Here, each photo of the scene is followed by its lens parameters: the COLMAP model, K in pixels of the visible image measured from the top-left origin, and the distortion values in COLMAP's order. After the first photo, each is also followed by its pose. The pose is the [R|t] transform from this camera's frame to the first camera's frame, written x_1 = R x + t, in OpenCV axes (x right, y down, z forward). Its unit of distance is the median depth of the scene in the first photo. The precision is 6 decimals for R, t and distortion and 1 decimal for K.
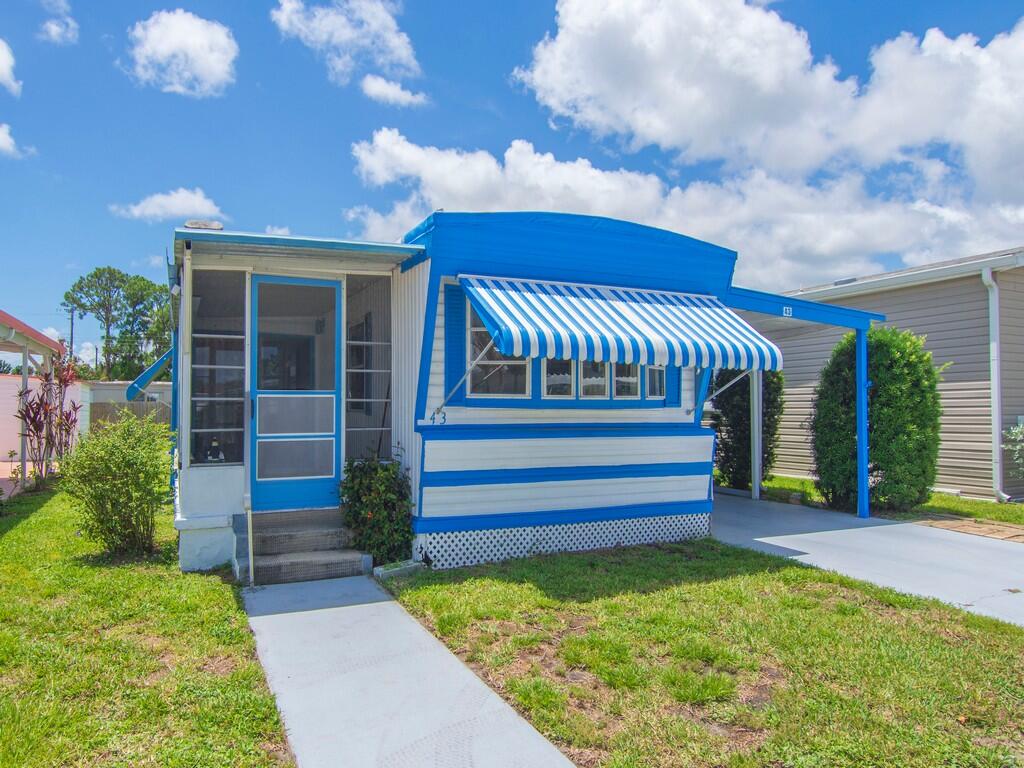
lens RADIAL K [[635.2, 0, 430.9], [0, 635.2, 402.9], [0, 0, 1]] dist [-0.021237, -0.000612]
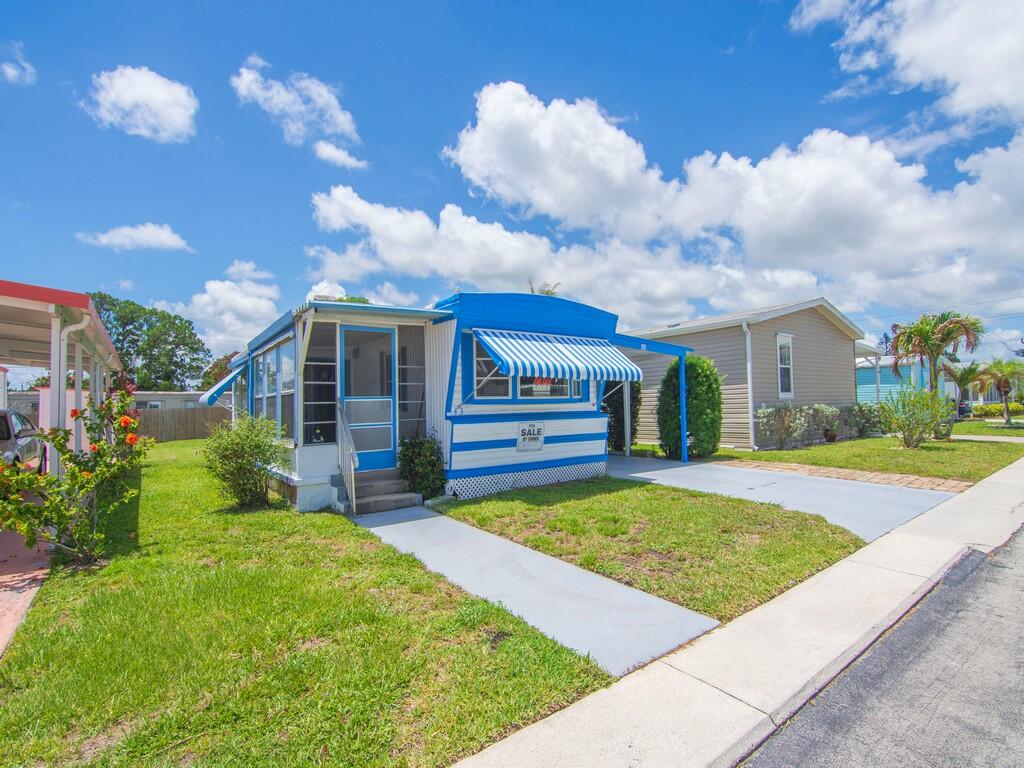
lens RADIAL K [[488.7, 0, 506.1], [0, 488.7, 390.8], [0, 0, 1]] dist [-0.014818, -0.001453]
pose [[0.969694, -0.015756, 0.243815, -0.177065], [0.022189, 0.999474, -0.023659, 0.003376], [-0.243314, 0.028352, 0.969533, -0.291012]]
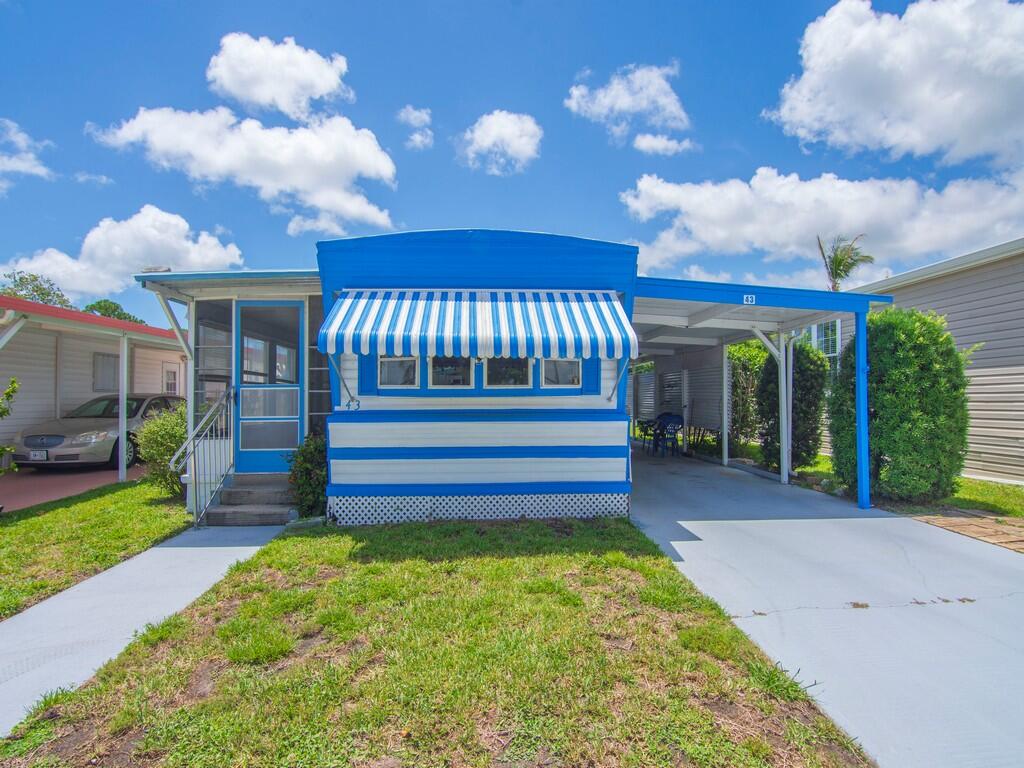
lens RADIAL K [[488.7, 0, 506.1], [0, 488.7, 390.8], [0, 0, 1]] dist [-0.014818, -0.001453]
pose [[0.947040, -0.010240, -0.320954, 0.594719], [0.008326, 0.999938, -0.007338, 0.005973], [0.321009, 0.004277, 0.947067, 0.180994]]
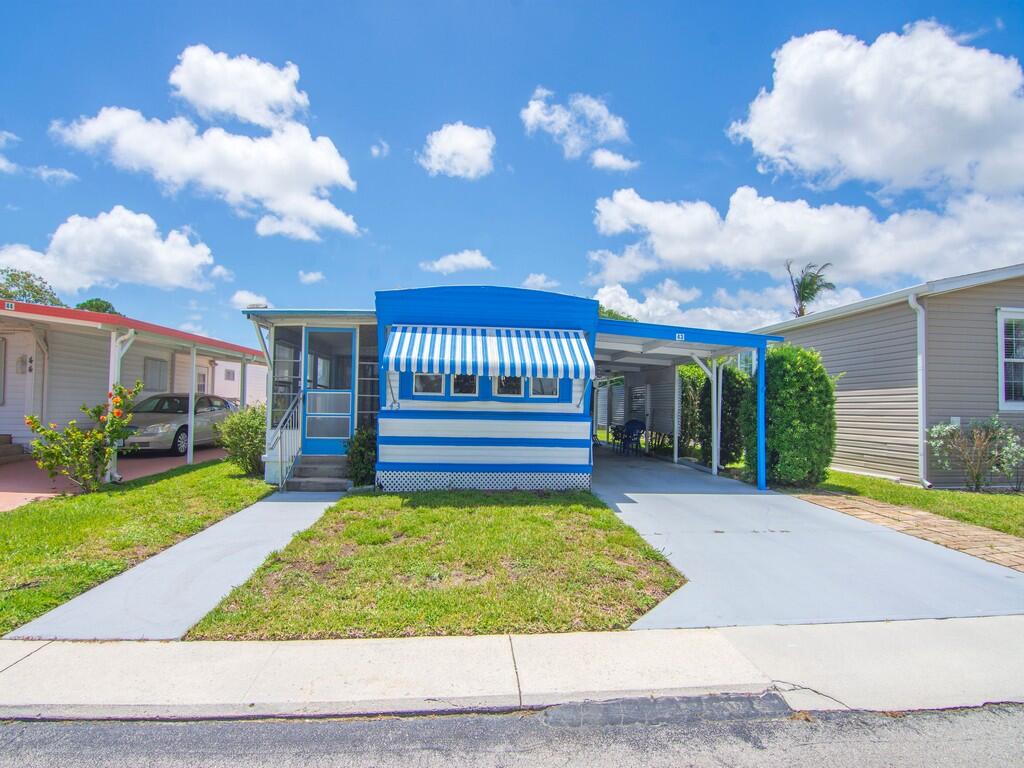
lens RADIAL K [[488.7, 0, 506.1], [0, 488.7, 390.8], [0, 0, 1]] dist [-0.014818, -0.001453]
pose [[0.957422, 0.007519, -0.288593, 0.678617], [-0.014825, 0.999622, -0.023139, 0.008722], [0.288310, 0.026432, 0.957172, -0.196097]]
